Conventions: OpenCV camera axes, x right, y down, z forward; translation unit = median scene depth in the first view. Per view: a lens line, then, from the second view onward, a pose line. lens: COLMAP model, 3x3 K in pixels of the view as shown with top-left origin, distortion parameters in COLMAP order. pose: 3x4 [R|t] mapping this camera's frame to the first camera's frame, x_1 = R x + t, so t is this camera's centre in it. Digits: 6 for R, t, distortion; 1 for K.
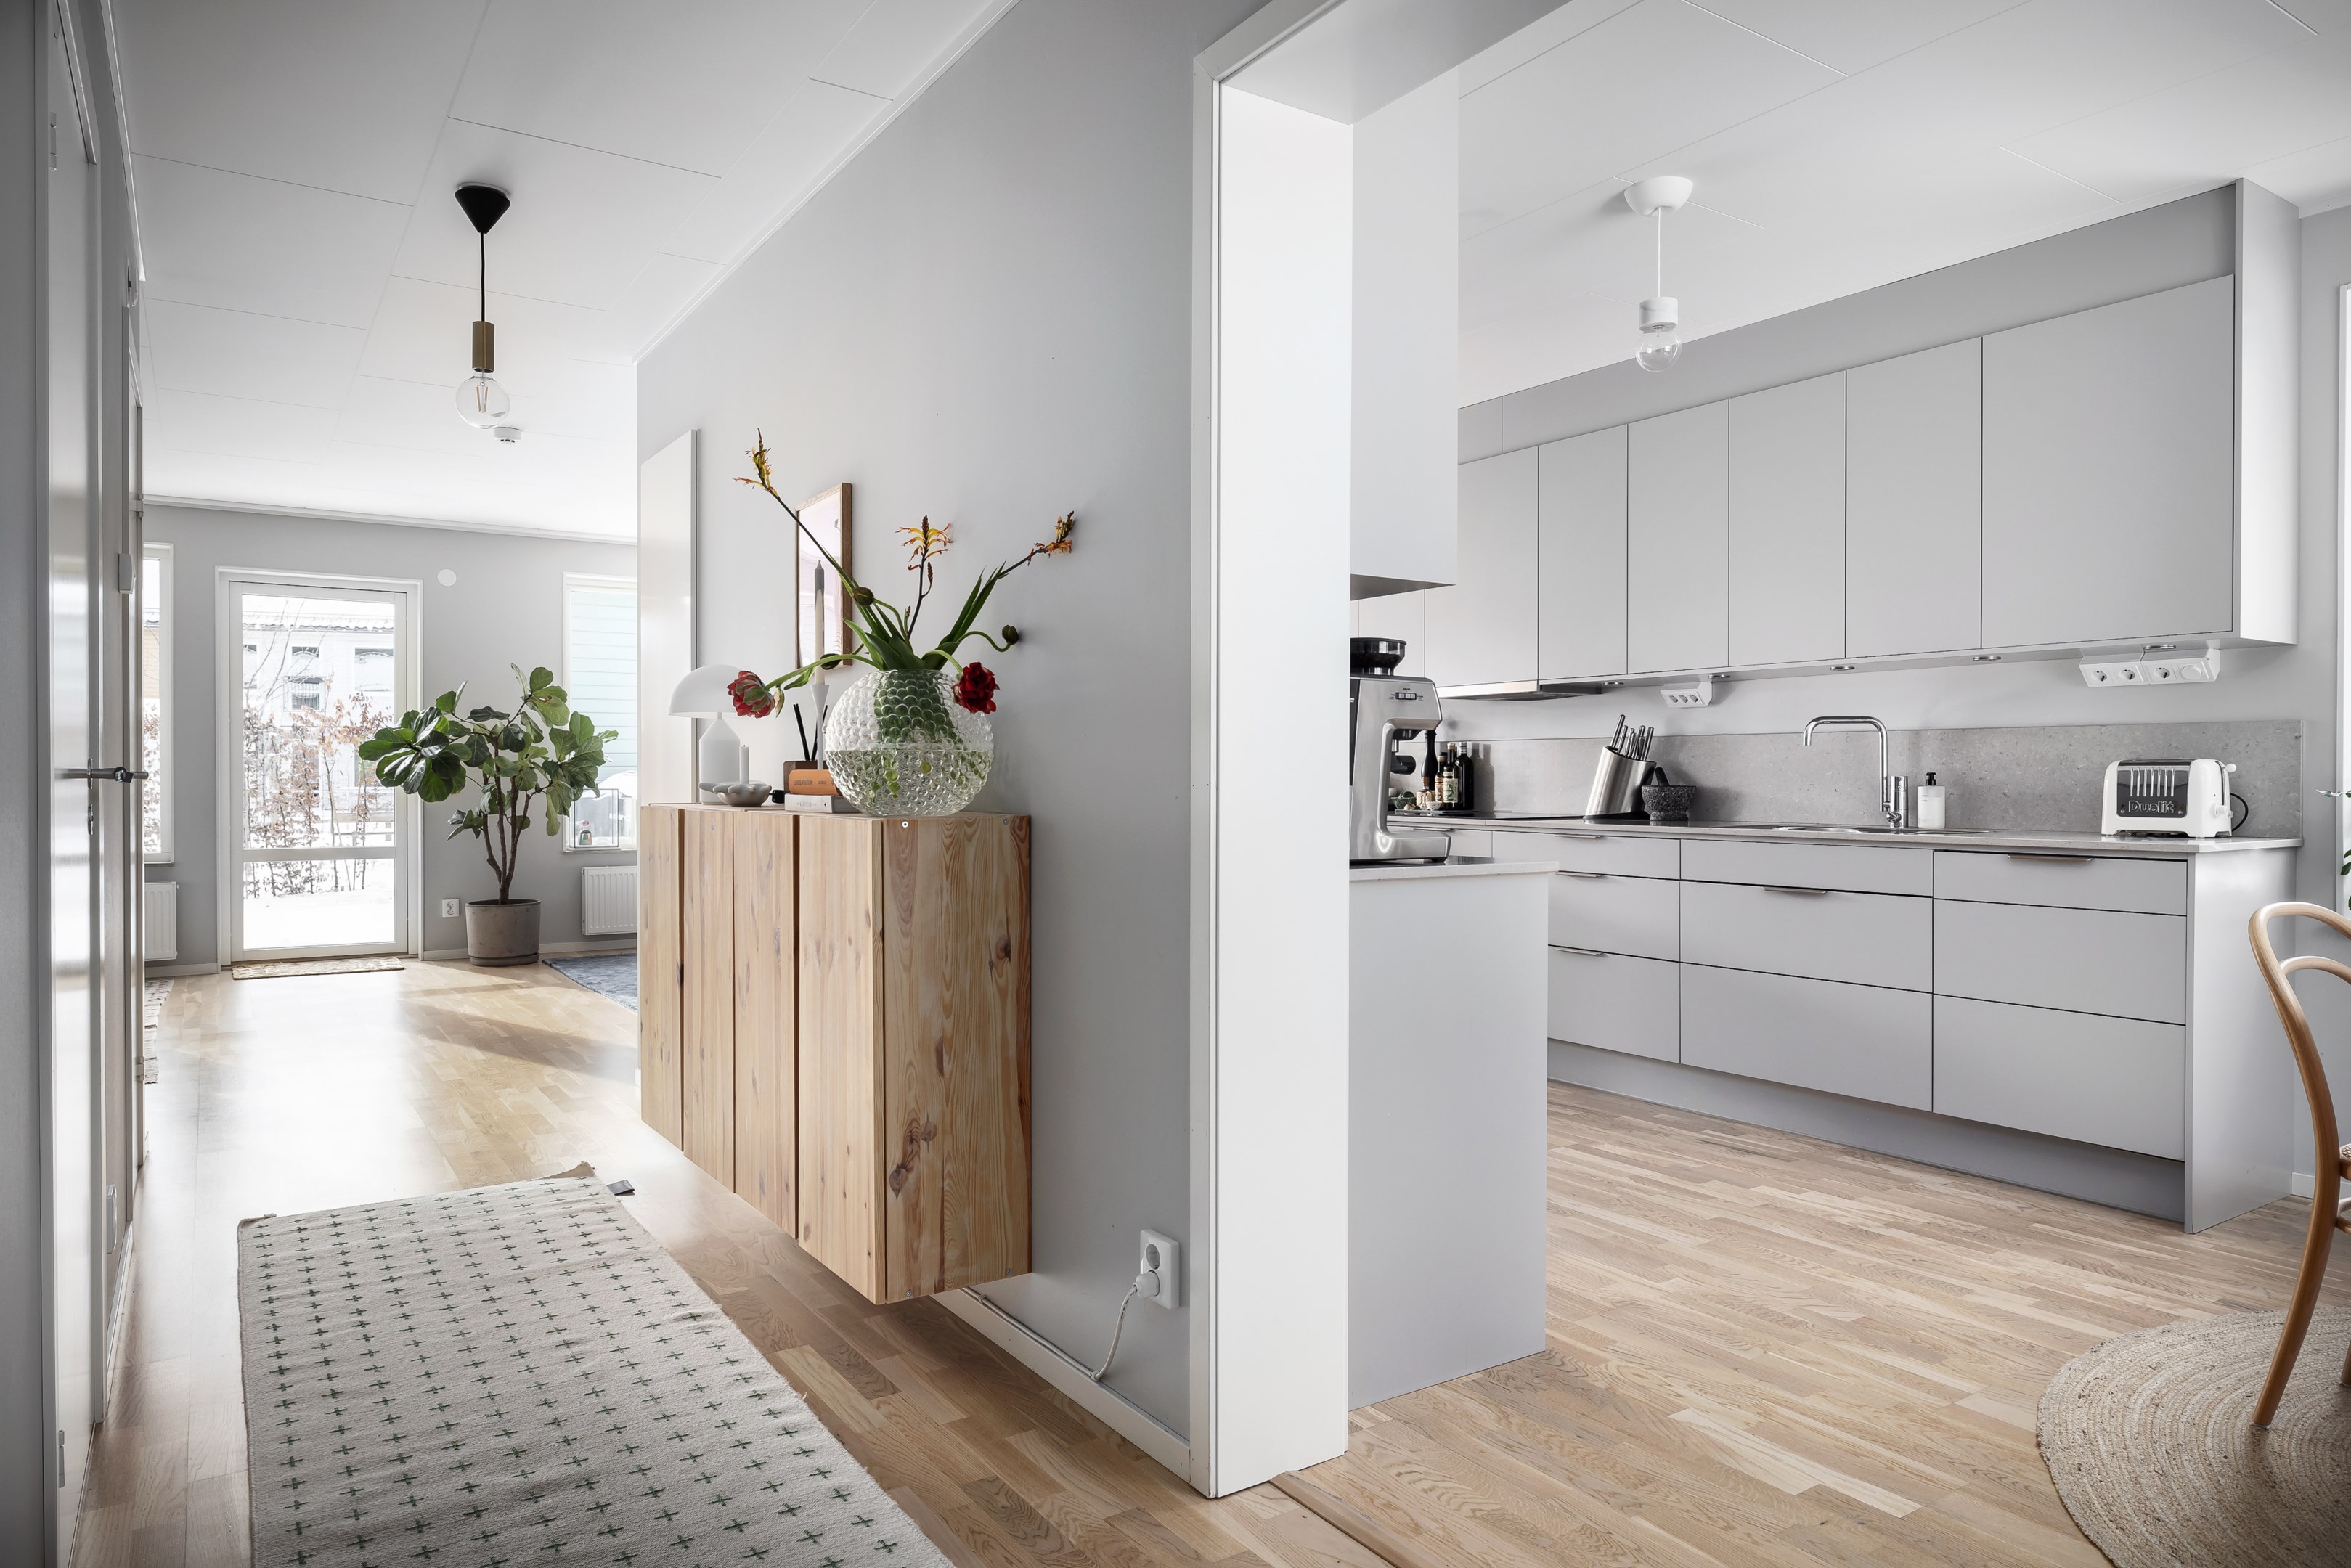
lens RADIAL K [[1441.6, 0, 1176.6], [0, 1441.6, 787.9], [0, 0, 1]] dist [-0.002581, 0.000279]
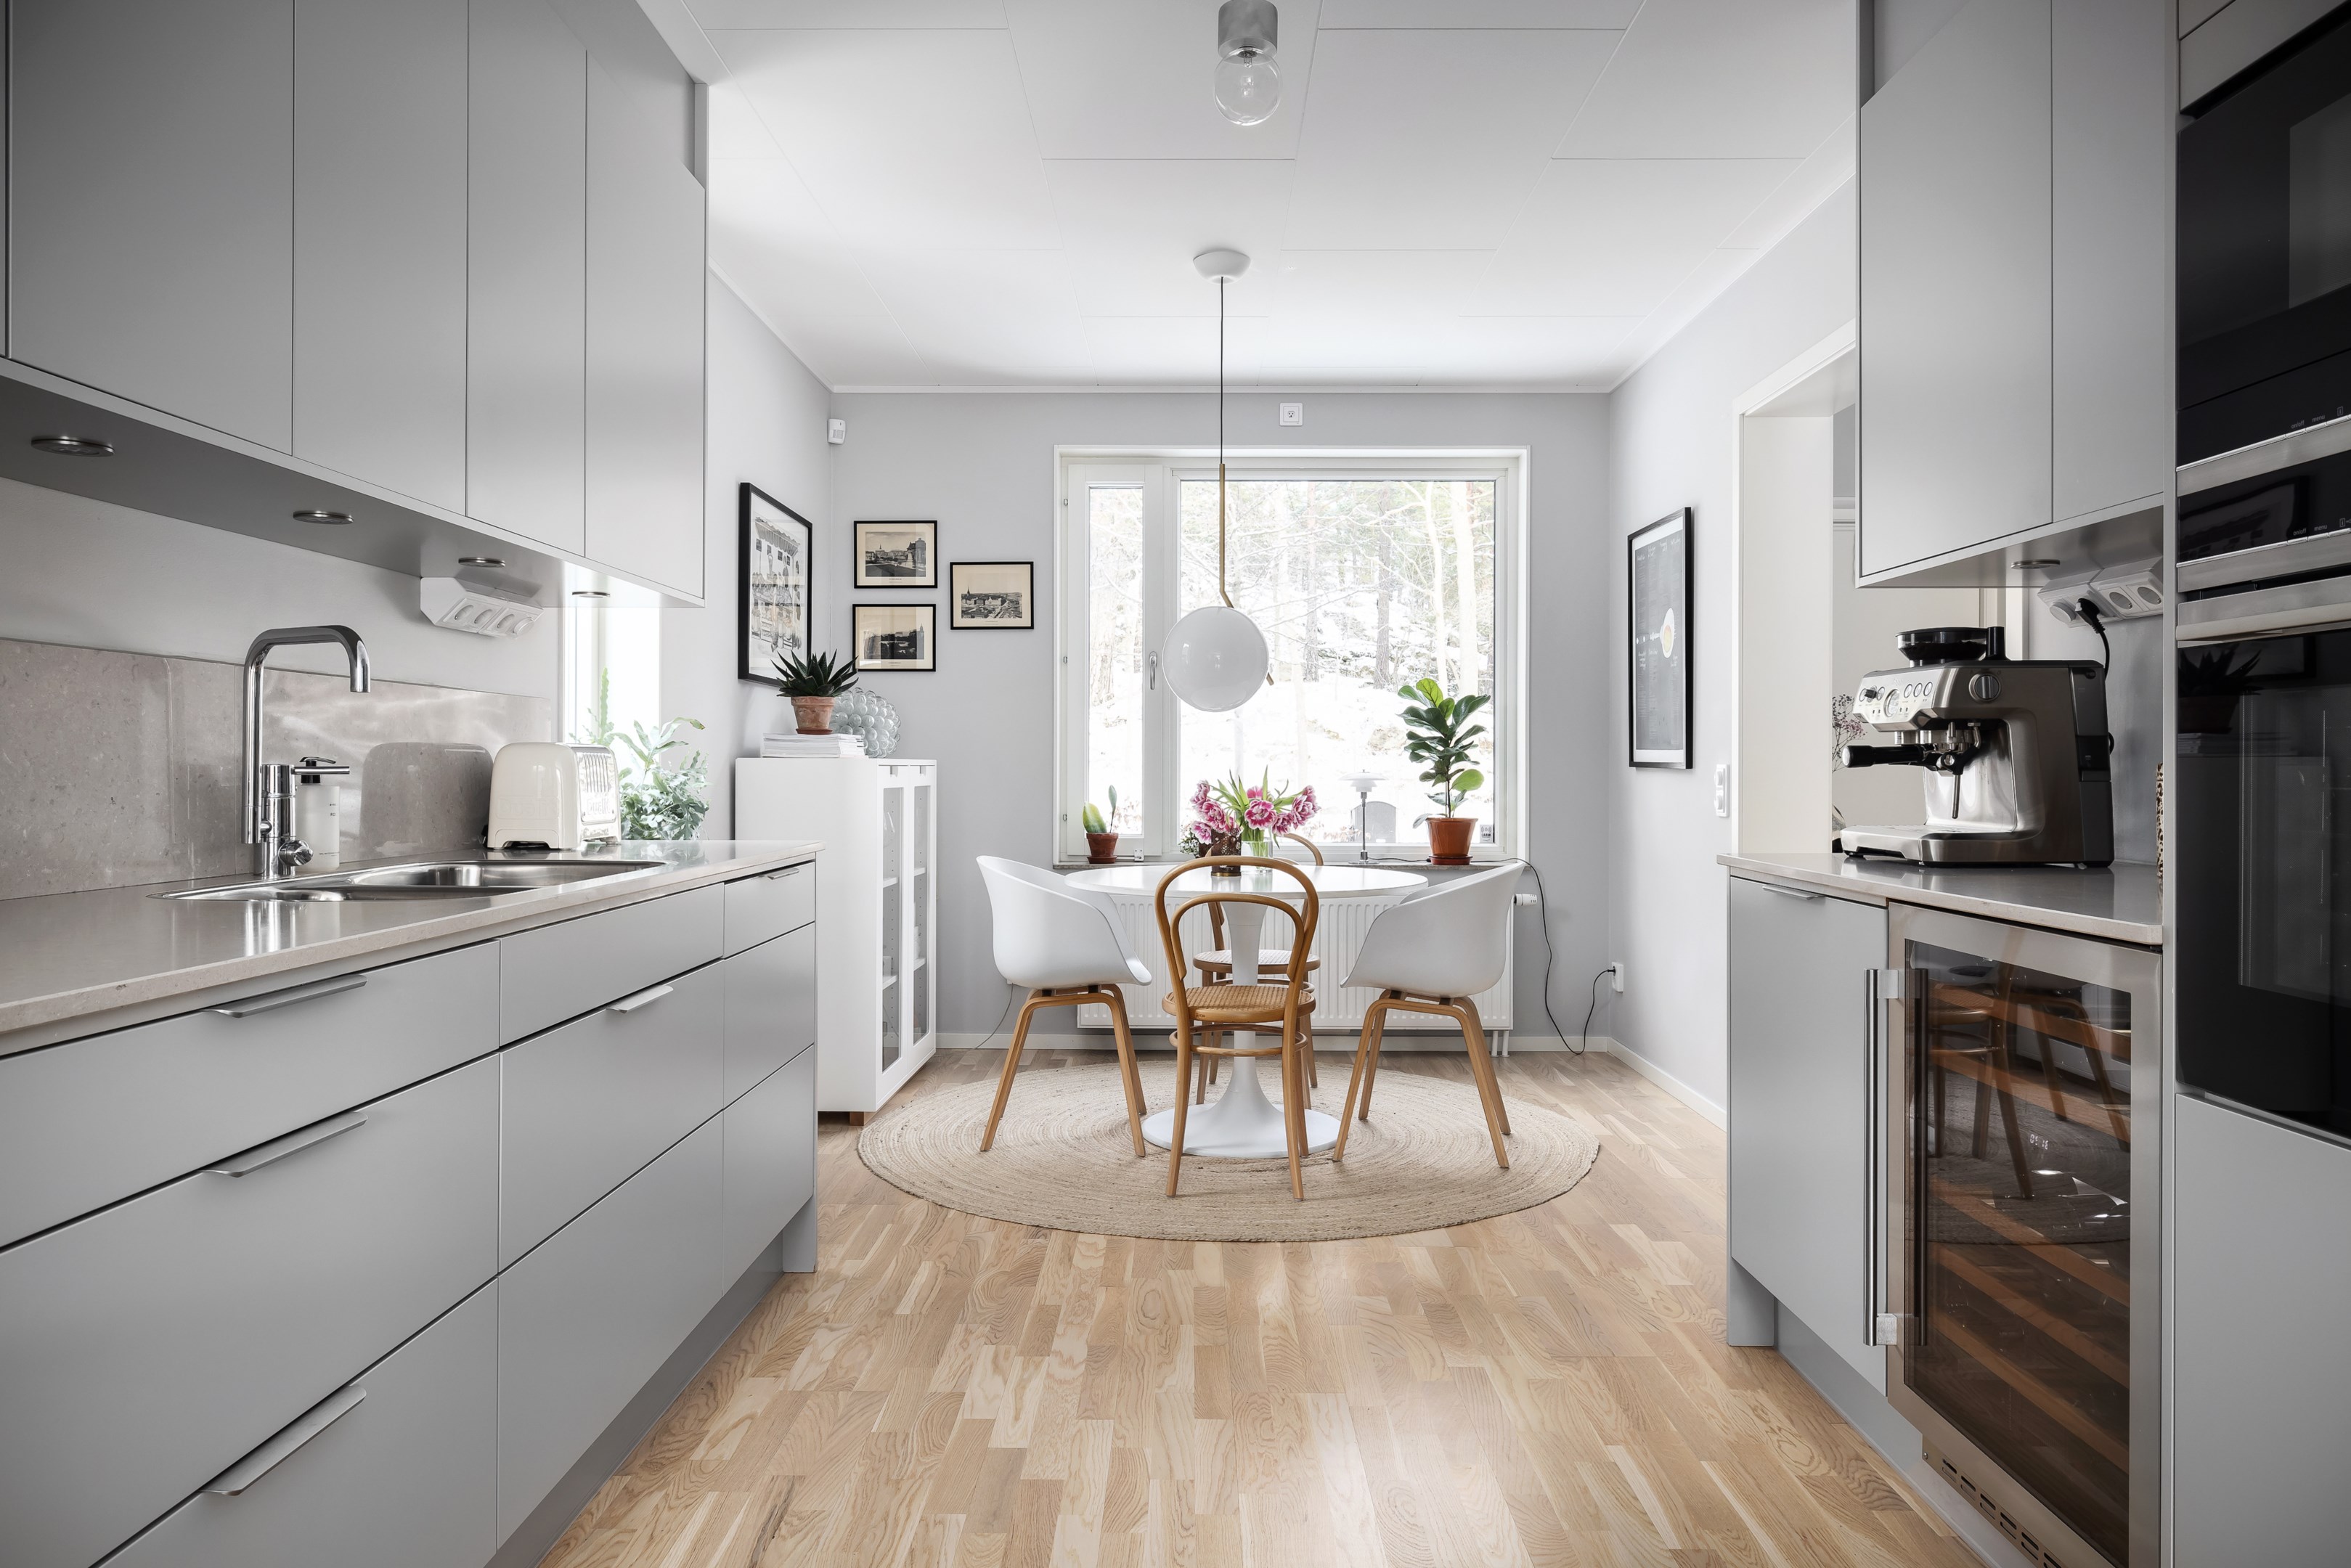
lens RADIAL K [[1441.6, 0, 1175.9], [0, 1441.6, 773.4], [0, 0, 1]] dist [-0.002581, 0.000279]
pose [[-0.821600, -0.003397, 0.570054, 0.000725], [0.001340, 0.999968, 0.007890, -0.011001], [-0.570062, 0.007246, -0.821570, 1.614901]]
